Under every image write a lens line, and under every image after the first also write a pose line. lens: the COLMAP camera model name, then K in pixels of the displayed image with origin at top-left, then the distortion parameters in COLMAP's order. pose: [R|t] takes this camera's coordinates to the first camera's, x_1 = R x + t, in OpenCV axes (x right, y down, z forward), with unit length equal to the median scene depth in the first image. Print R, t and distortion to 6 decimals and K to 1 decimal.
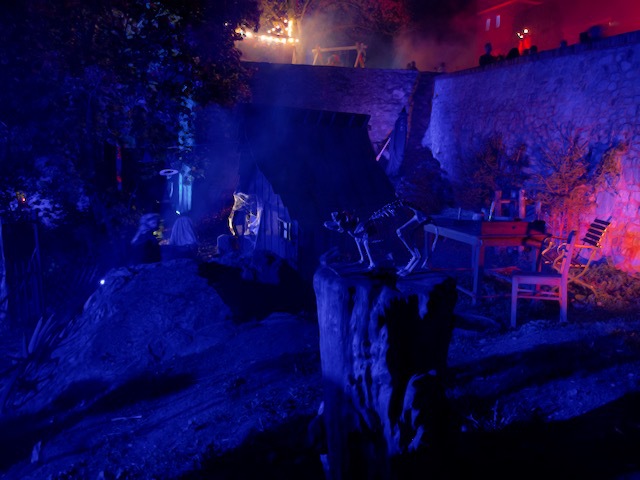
lens RADIAL K [[486.3, 0, 320.0], [0, 486.3, 240.0], [0, 0, 1]] dist [0.055673, -0.080052]
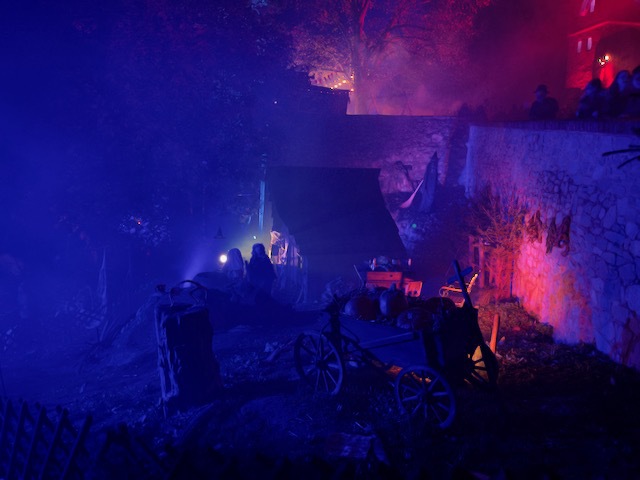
lens RADIAL K [[486.3, 0, 320.0], [0, 486.3, 240.0], [0, 0, 1]] dist [0.055673, -0.080052]
pose [[0.978242, 0.021493, -0.206350, 0.134834], [-0.028868, 0.999045, -0.032798, -0.021983], [0.205448, 0.038041, 0.977928, -0.135963]]
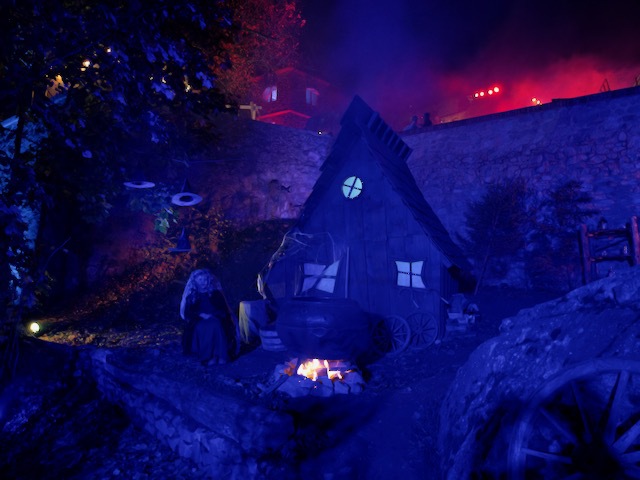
lens RADIAL K [[486.3, 0, 320.0], [0, 486.3, 240.0], [0, 0, 1]] dist [0.055673, -0.080052]
pose [[0.853885, 0.005965, 0.520428, -0.311076], [0.105728, 0.977097, -0.184670, 0.028390], [-0.509610, 0.212711, 0.833698, 0.257897]]
